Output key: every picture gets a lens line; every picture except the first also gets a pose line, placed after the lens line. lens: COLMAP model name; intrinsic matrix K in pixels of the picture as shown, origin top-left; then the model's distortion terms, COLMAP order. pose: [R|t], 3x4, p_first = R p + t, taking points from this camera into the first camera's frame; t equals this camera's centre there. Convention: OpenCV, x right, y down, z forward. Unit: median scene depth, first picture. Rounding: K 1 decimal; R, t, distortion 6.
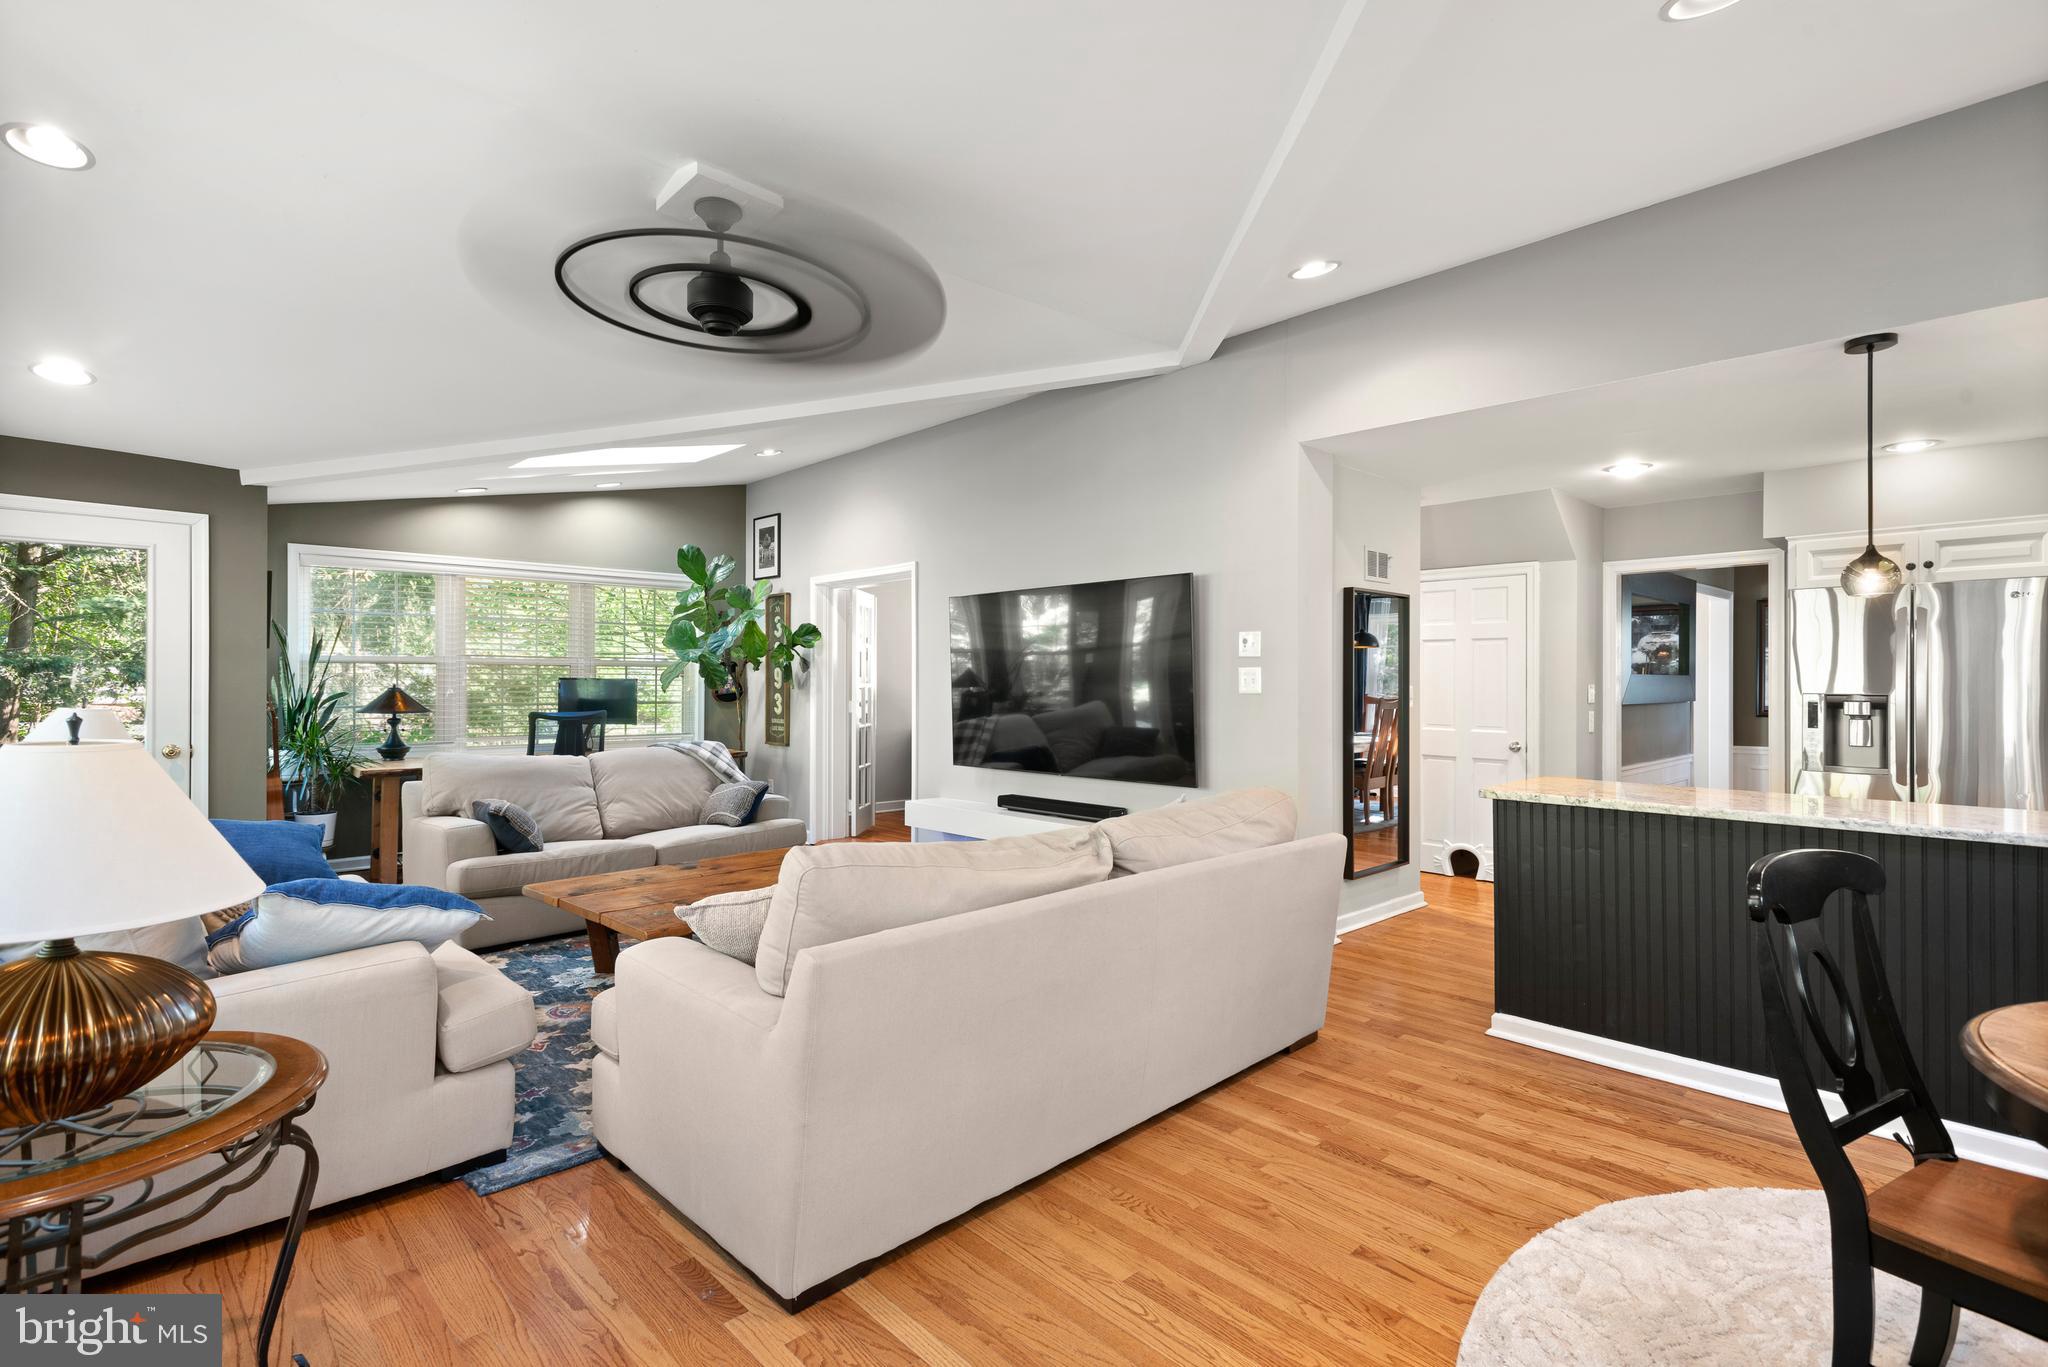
lens RADIAL K [[969.4, 0, 1027.0], [0, 969.4, 676.4], [0, 0, 1]] dist [0.015693, -0.001357]
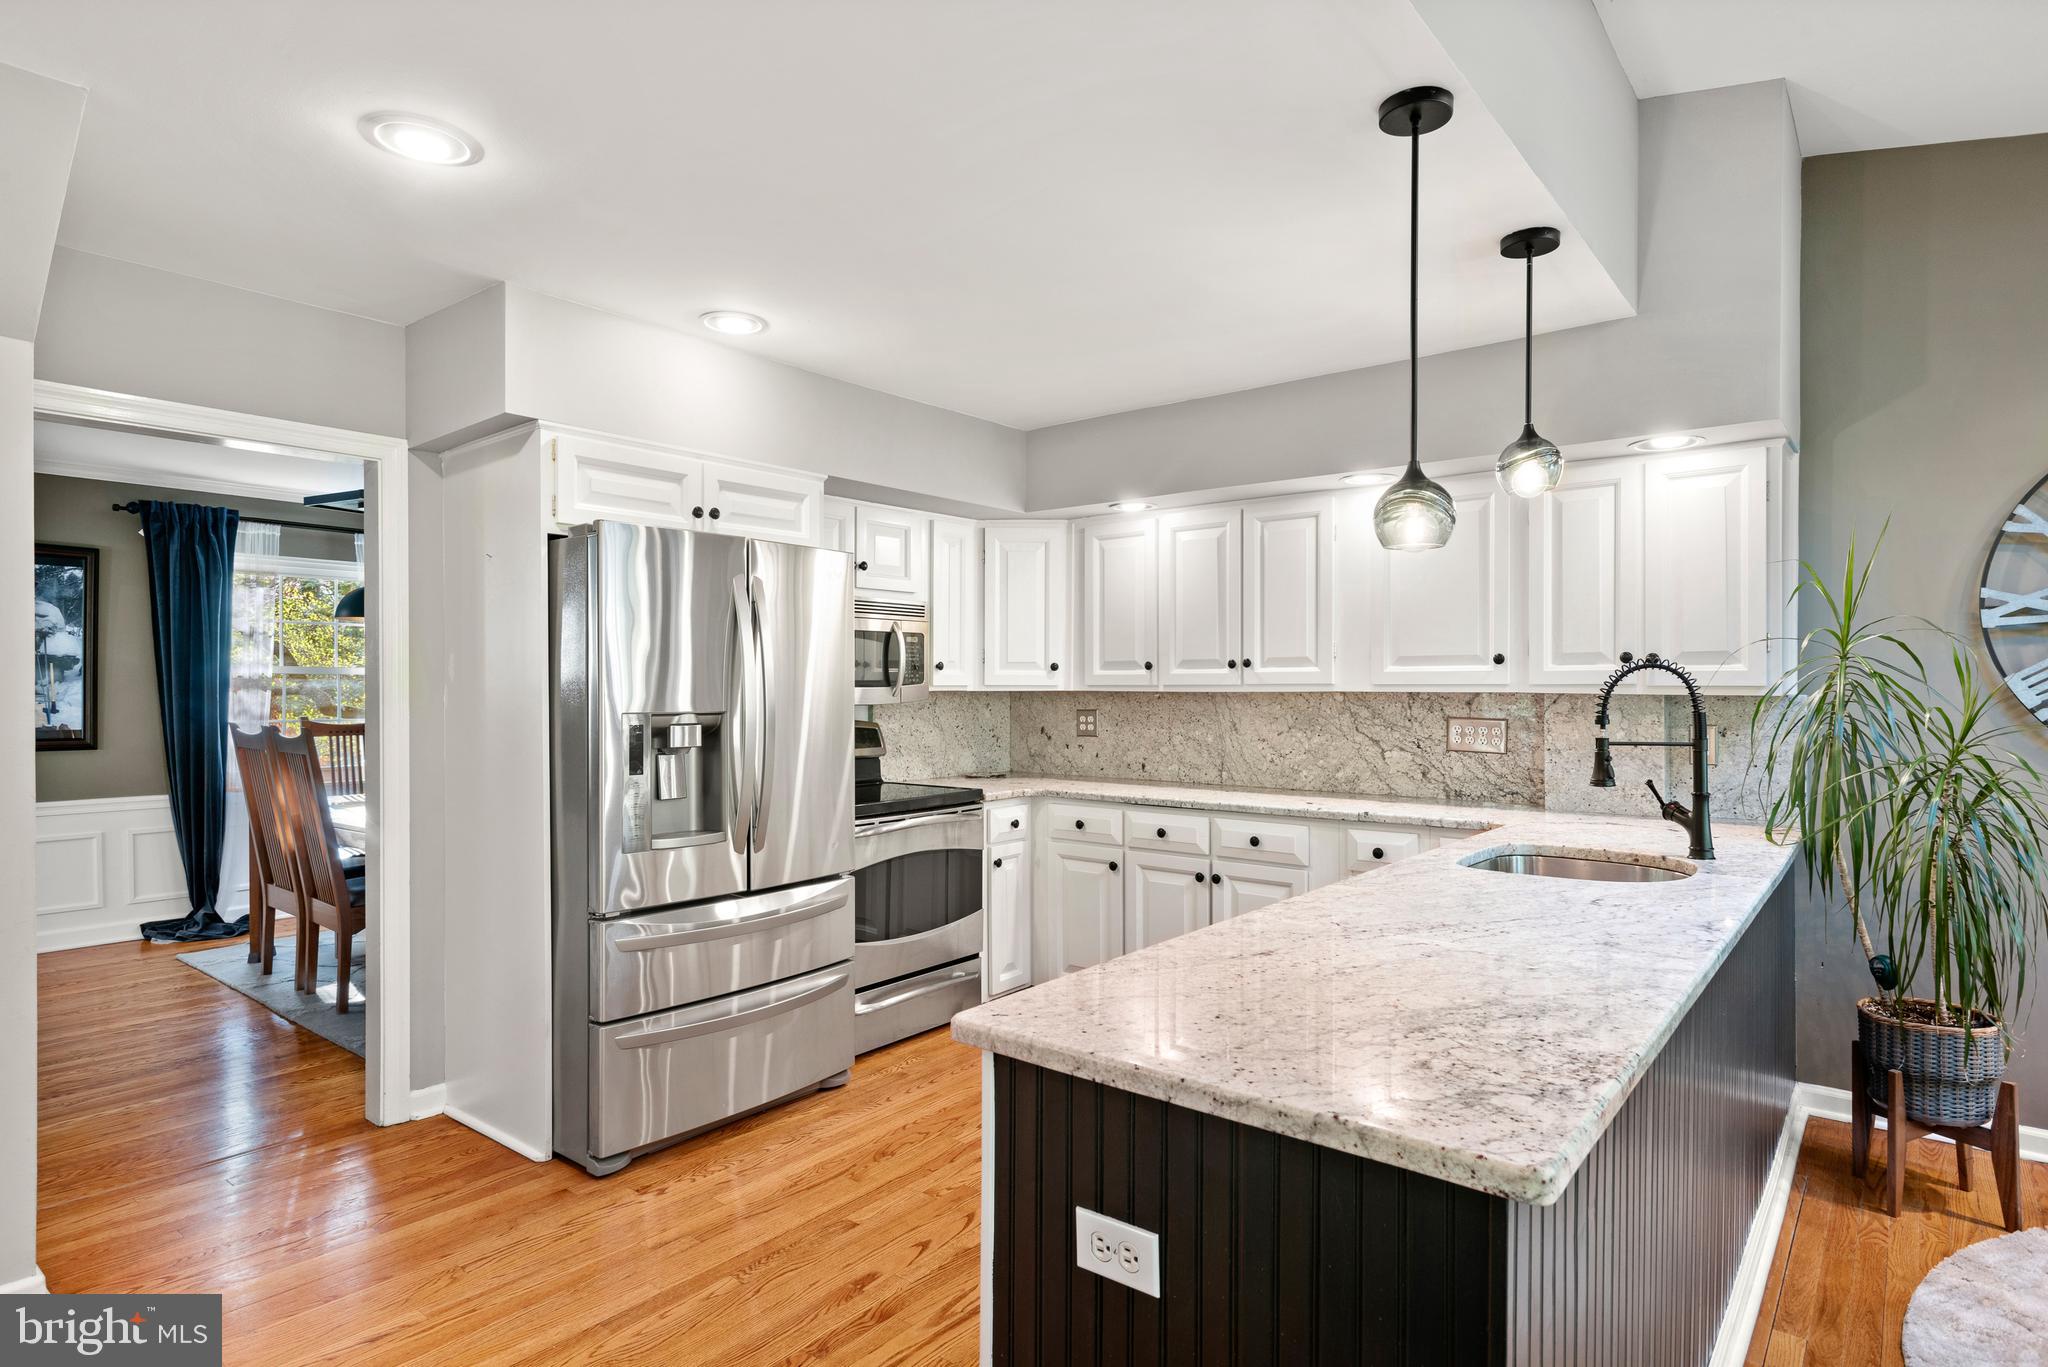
lens RADIAL K [[1075.5, 0, 1013.8], [0, 1075.5, 687.9], [0, 0, 1]] dist [0.004235, 0.000489]
pose [[-0.123680, -0.004917, 0.992310, 0.173664], [-0.006112, 0.999973, 0.004193, -0.000765], [-0.992303, -0.005546, -0.123707, 0.876571]]
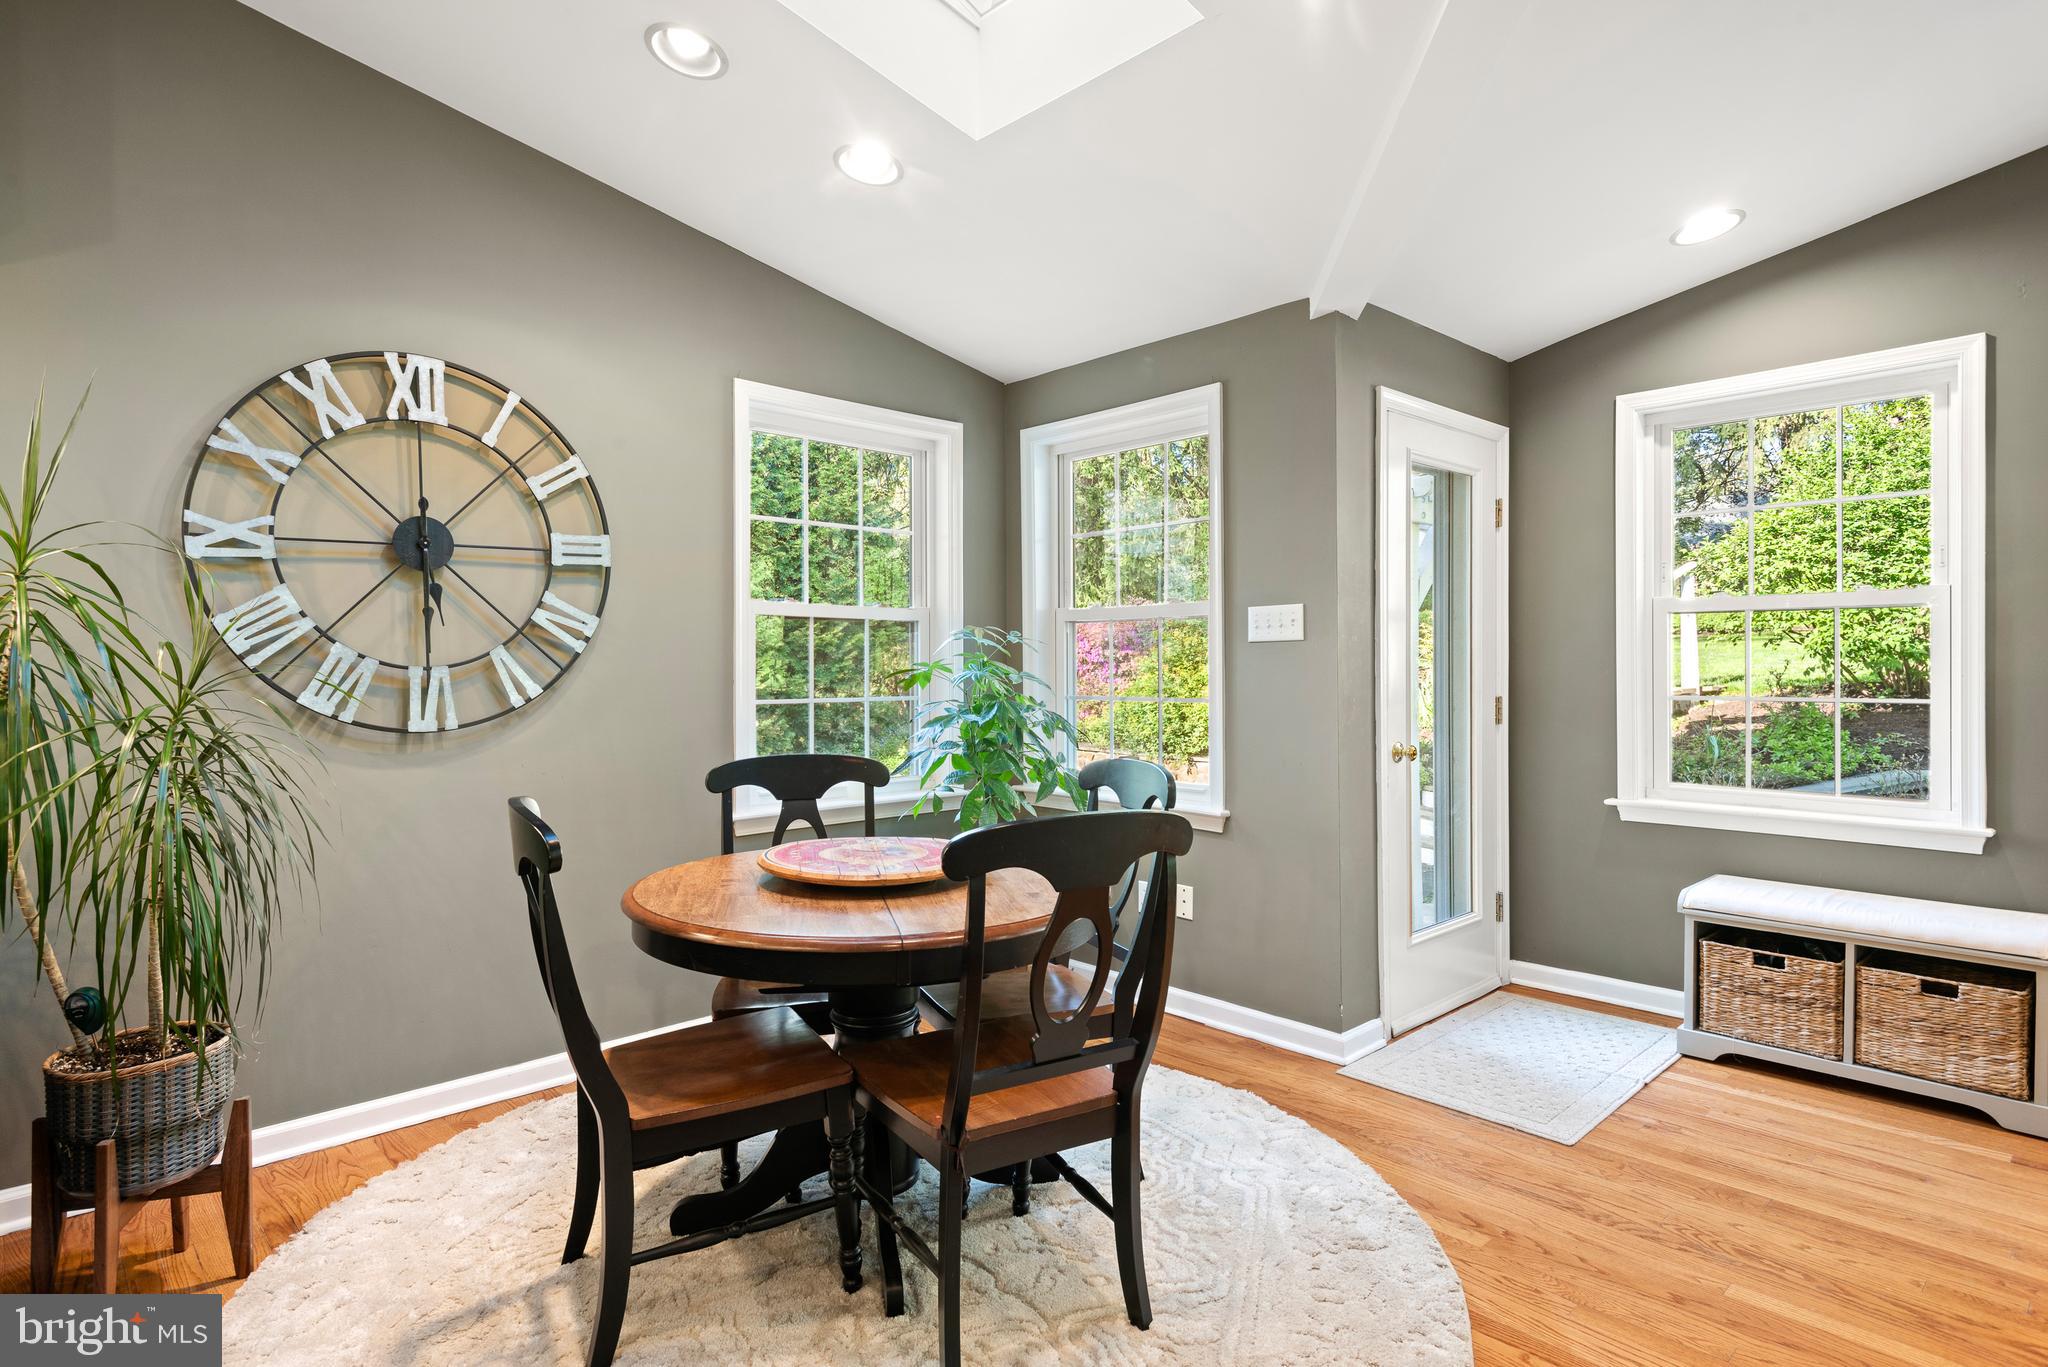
lens RADIAL K [[1095.6, 0, 1028.8], [0, 1095.6, 669.7], [0, 0, 1]] dist [0.013148, -0.000687]
pose [[-0.999988, 0.001772, -0.004511, 0.325401], [0.001788, 0.999993, -0.003403, 0.020538], [0.004505, -0.003411, -0.999984, 0.773432]]
